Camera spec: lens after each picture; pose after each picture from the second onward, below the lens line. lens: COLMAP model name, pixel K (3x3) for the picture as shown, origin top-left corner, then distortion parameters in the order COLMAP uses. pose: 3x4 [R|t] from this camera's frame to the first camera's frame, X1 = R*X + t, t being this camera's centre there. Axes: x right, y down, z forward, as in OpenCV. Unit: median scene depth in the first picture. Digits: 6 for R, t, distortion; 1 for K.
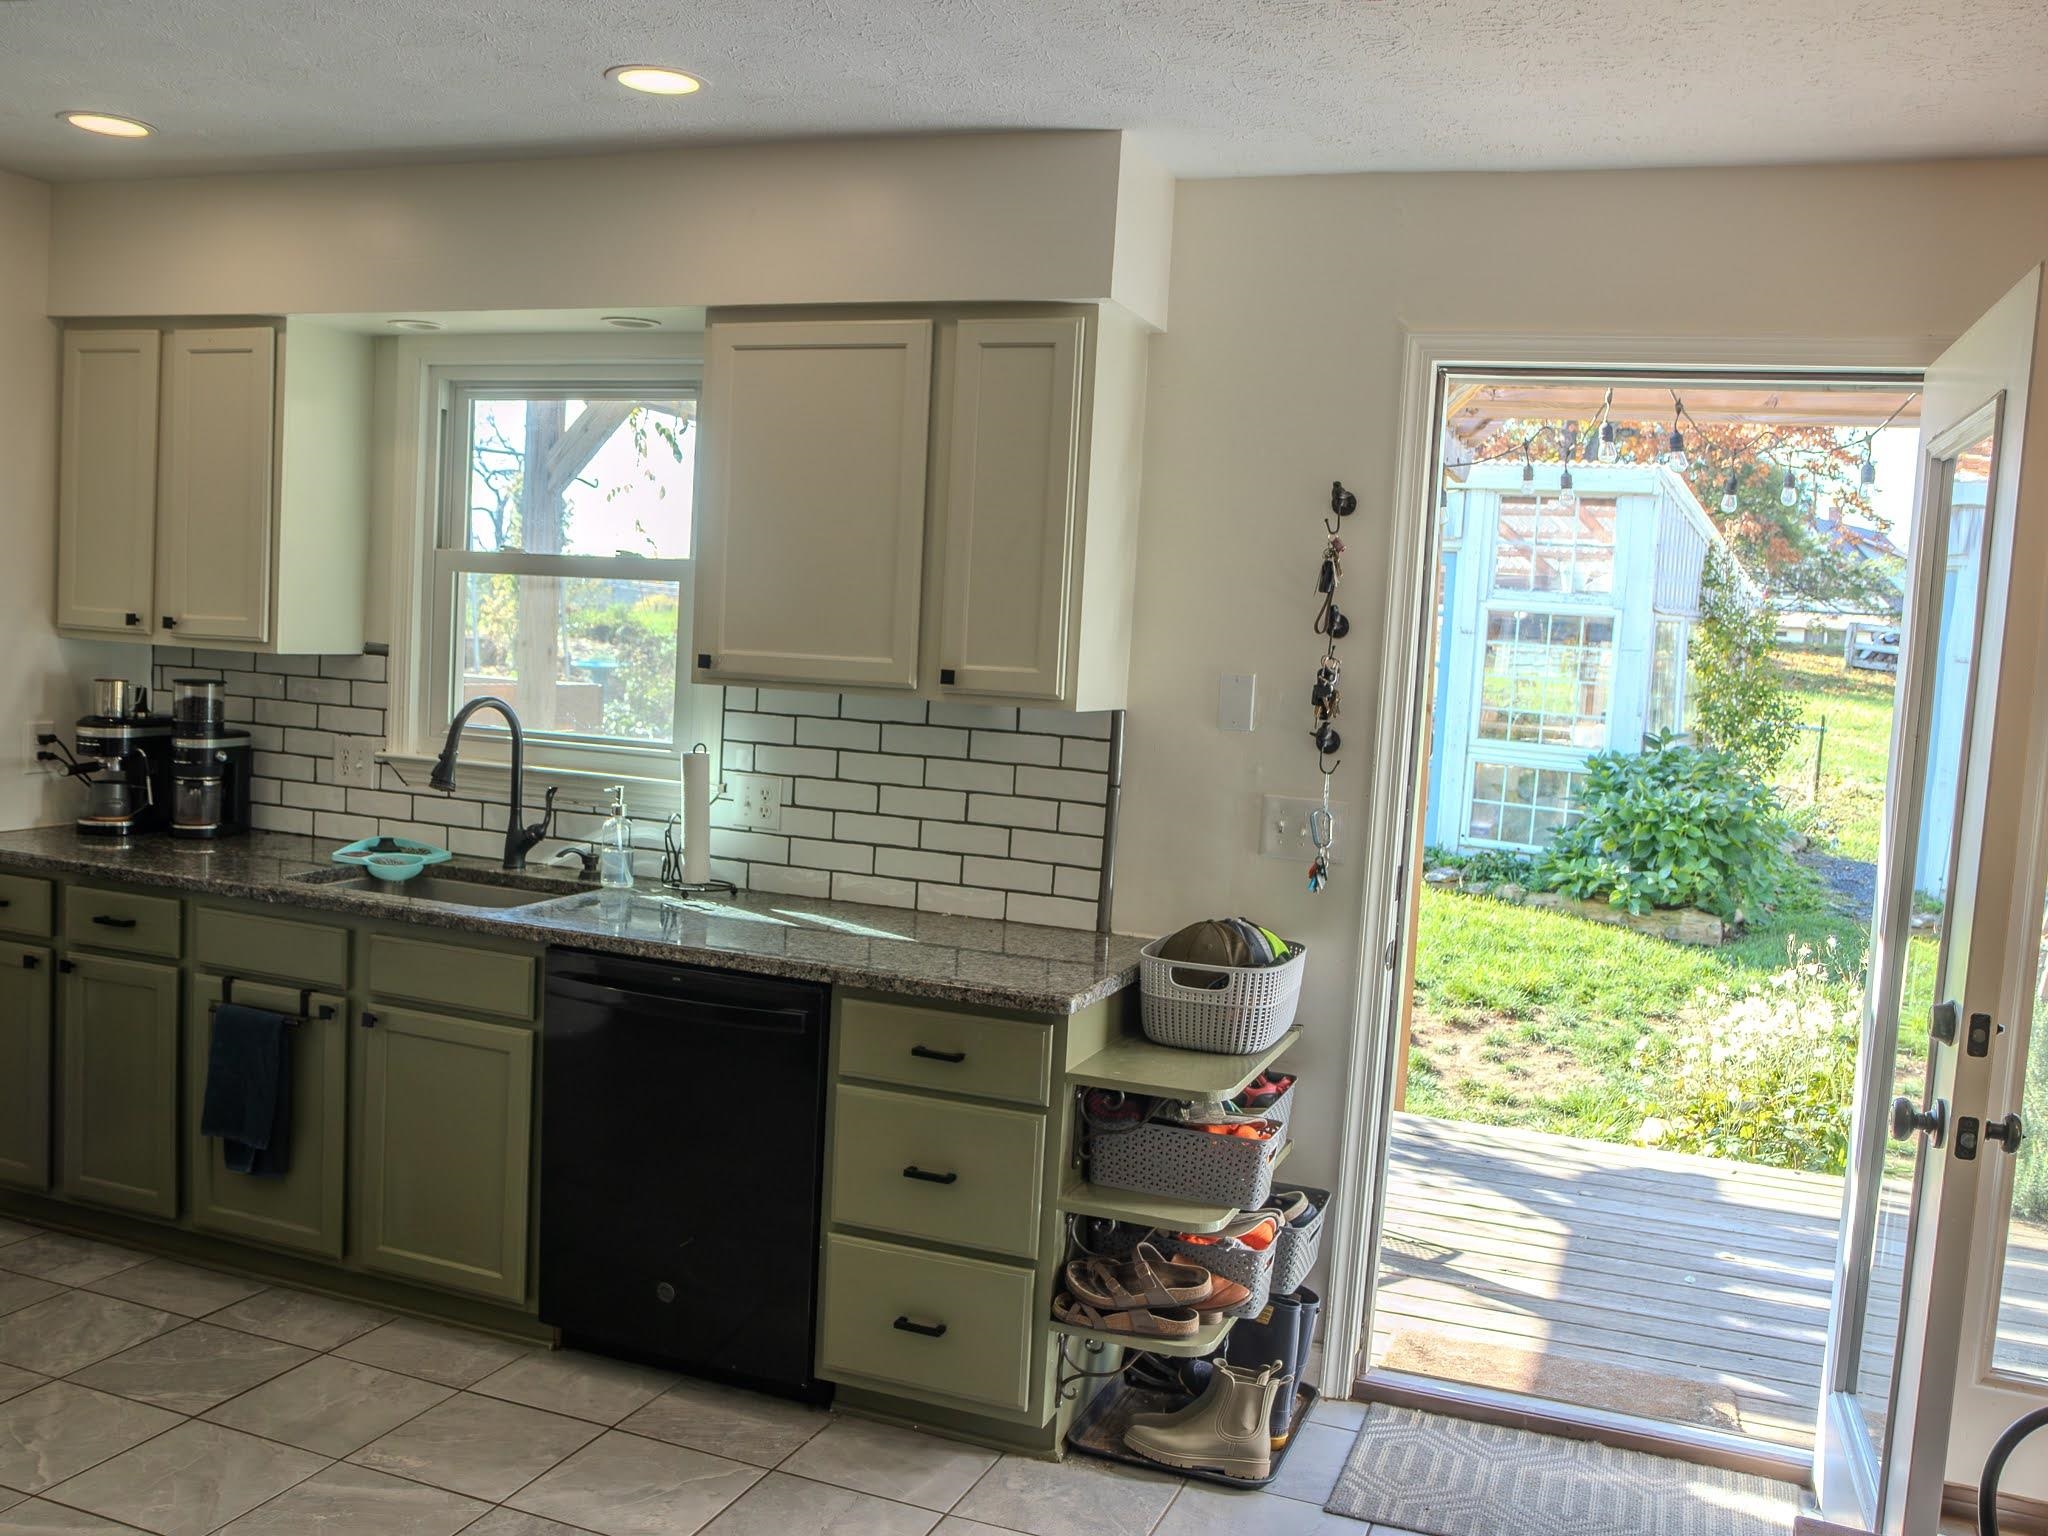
lens RADIAL K [[1803.8, 0, 1051.9], [0, 1803.8, 766.0], [0, 0, 1]] dist [-0.191870, 0.191781]
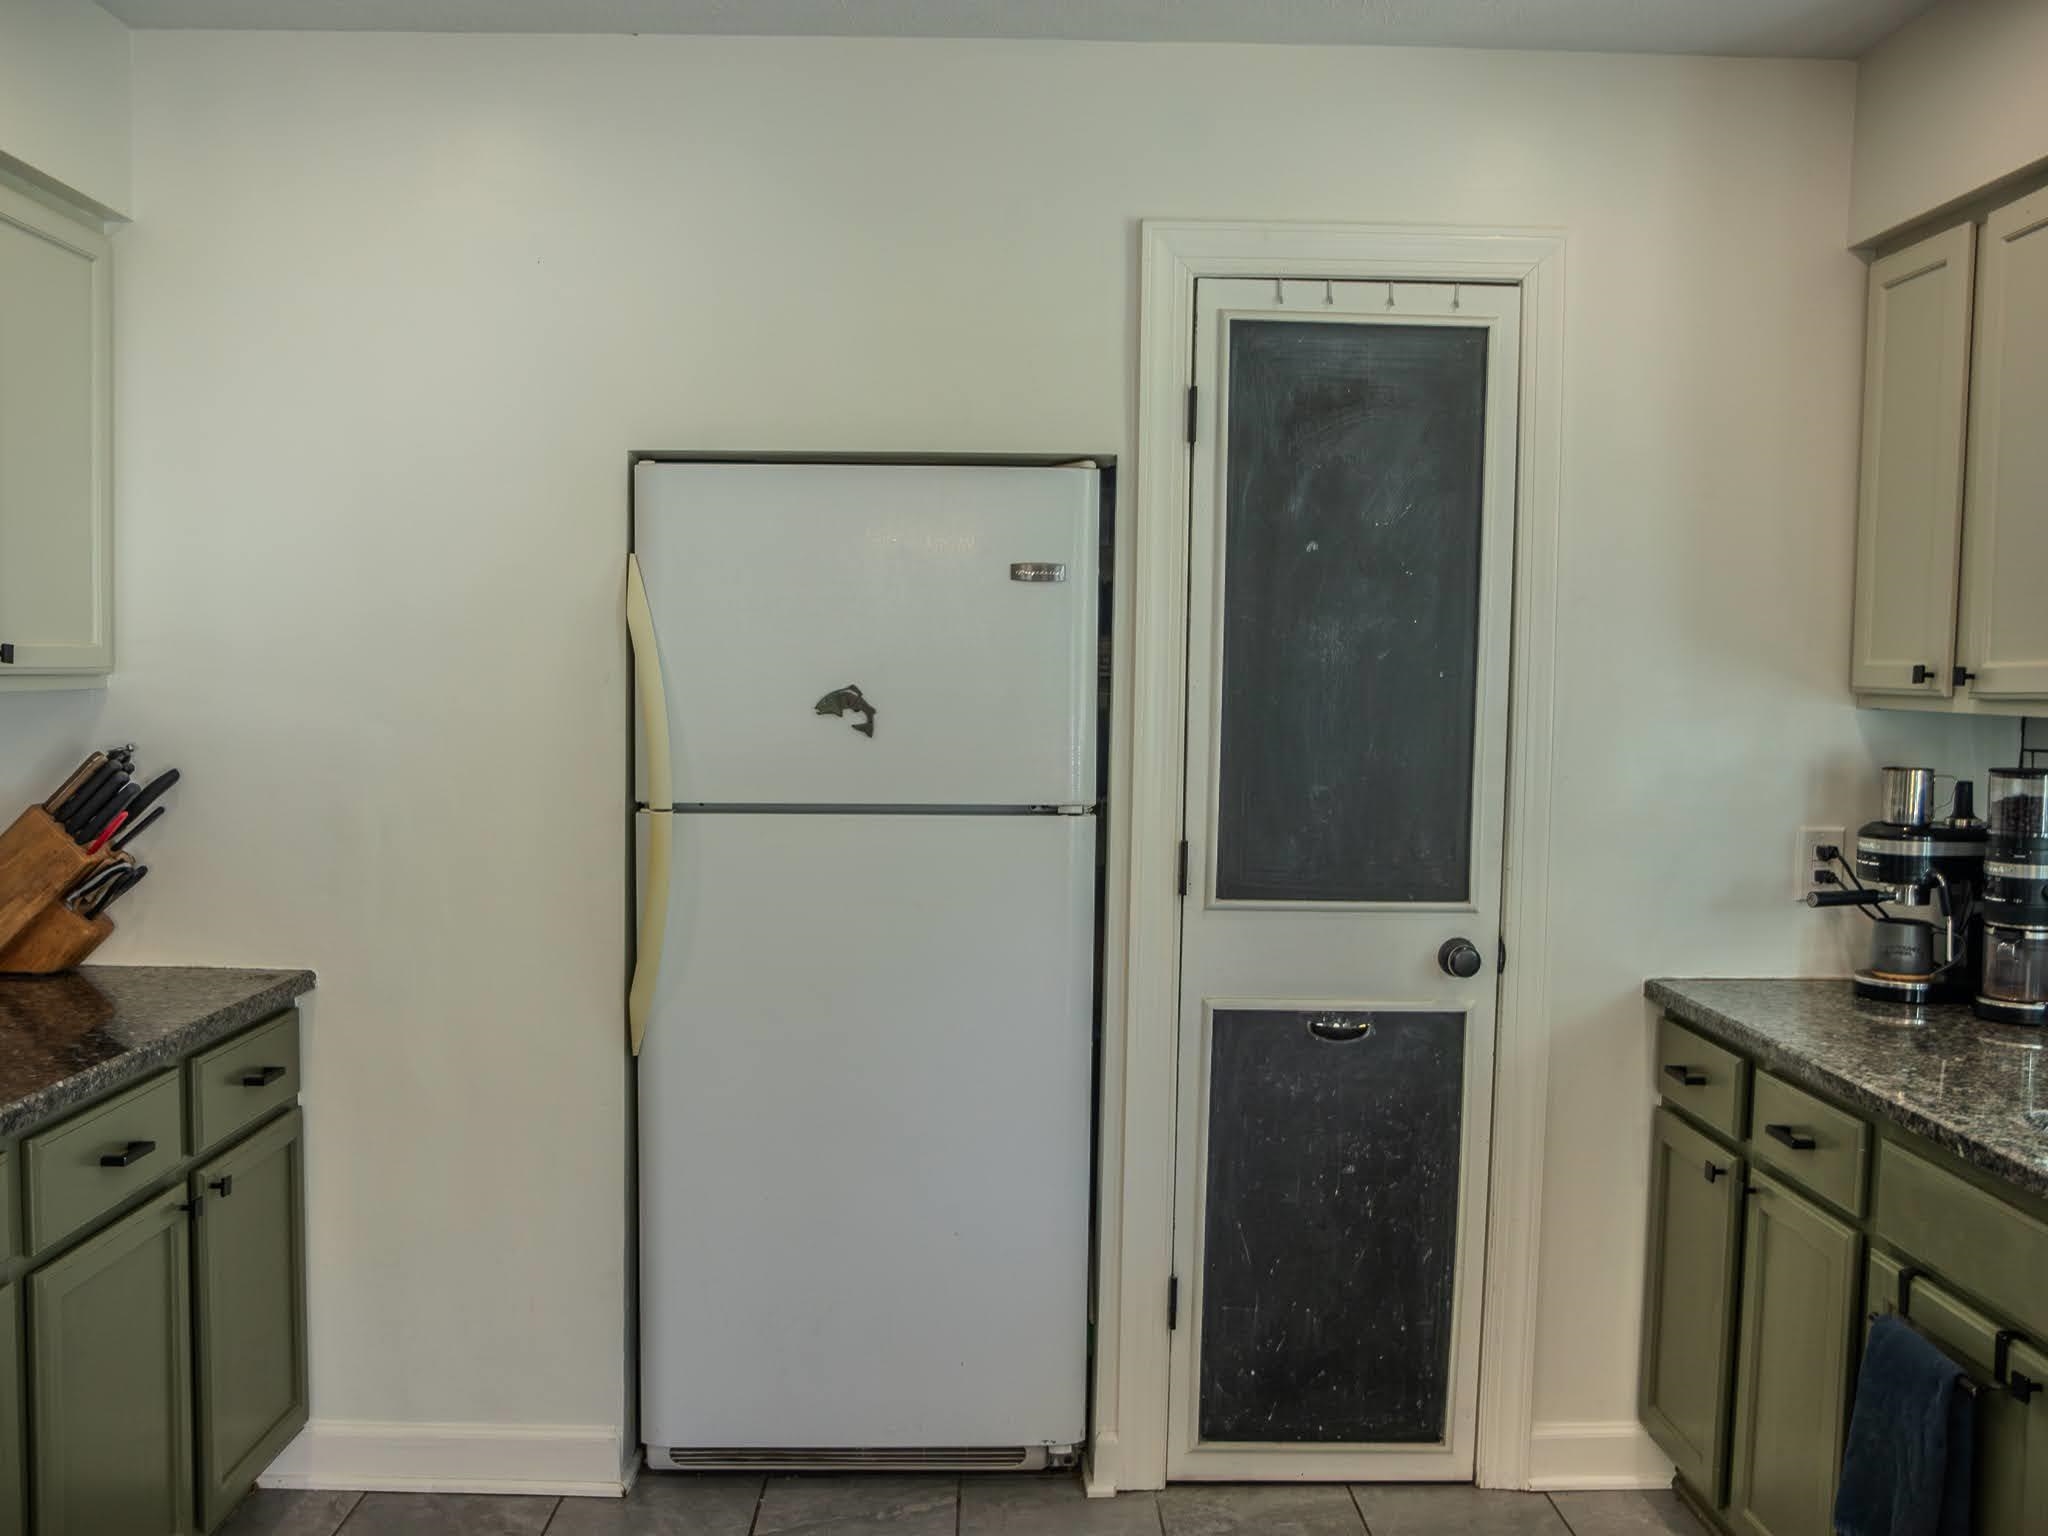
lens RADIAL K [[1833.4, 0, 1021.5], [0, 1833.4, 799.0], [0, 0, 1]] dist [-0.101213, 0.098592]
pose [[0.354308, 0.013467, -0.935032, -0.017949], [-0.066003, 0.997763, -0.010640, -0.008144], [0.932797, 0.065484, 0.354404, 0.440347]]
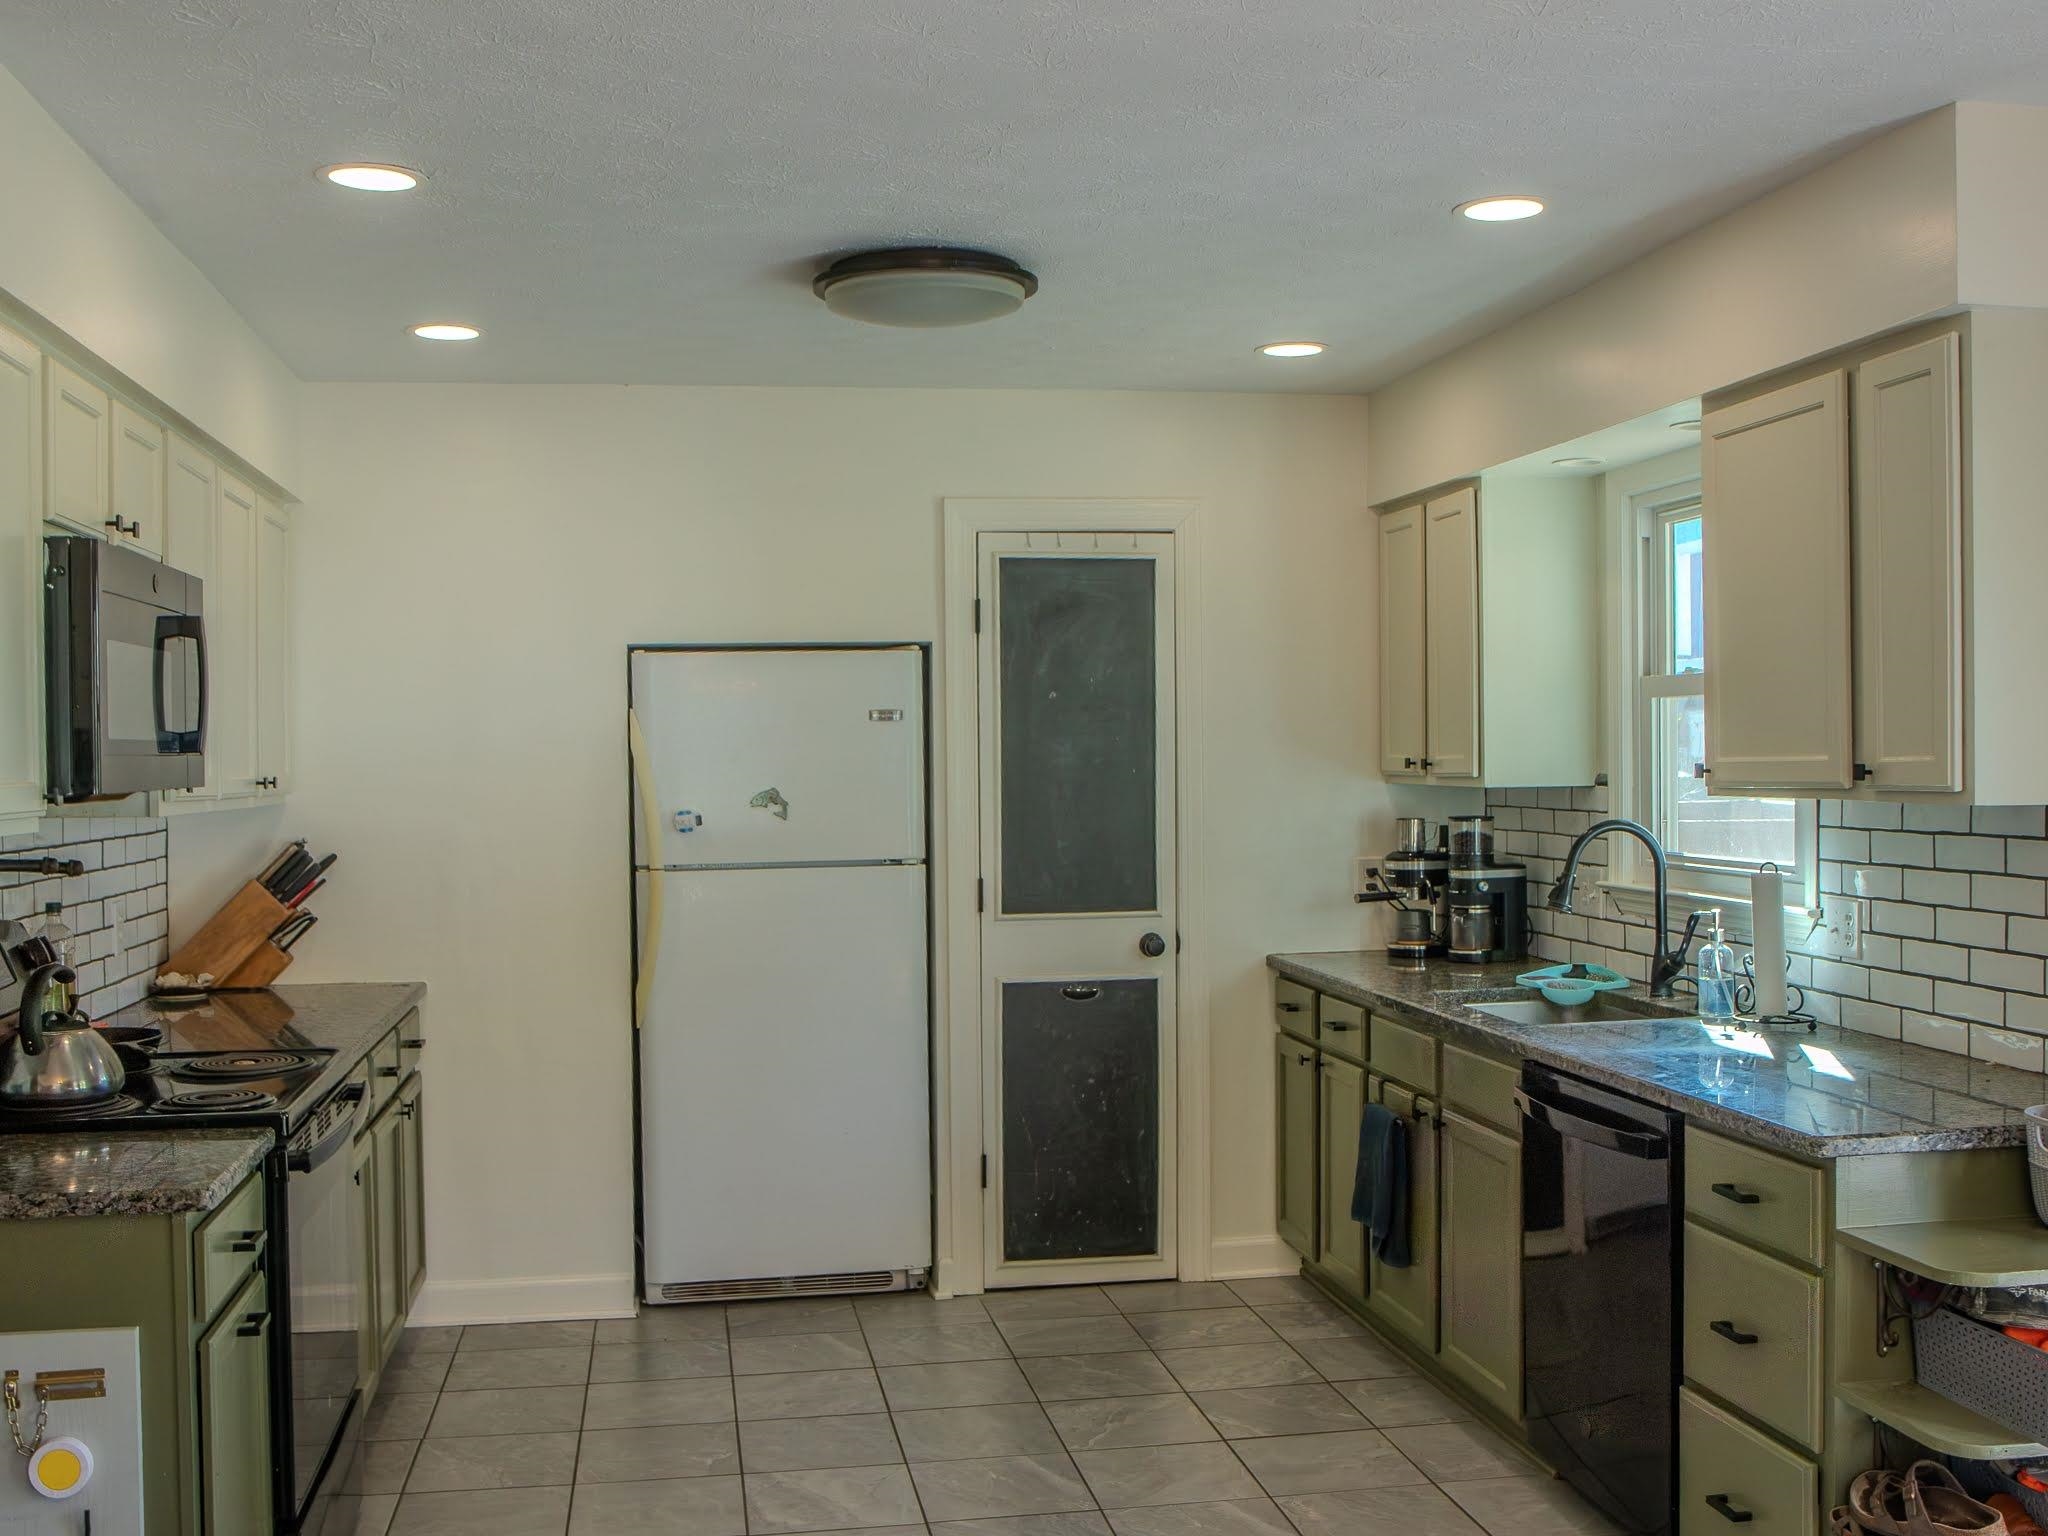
lens RADIAL K [[2033.2, 0, 1024.0], [0, 2033.2, 768.0], [0, 0, 1]] dist [-0.080211, -0.010137]
pose [[0.488240, -0.057140, -0.870837, 0.478658], [-0.027425, 0.996357, -0.080752, 0.030524], [0.872279, 0.063309, 0.484894, 0.146557]]
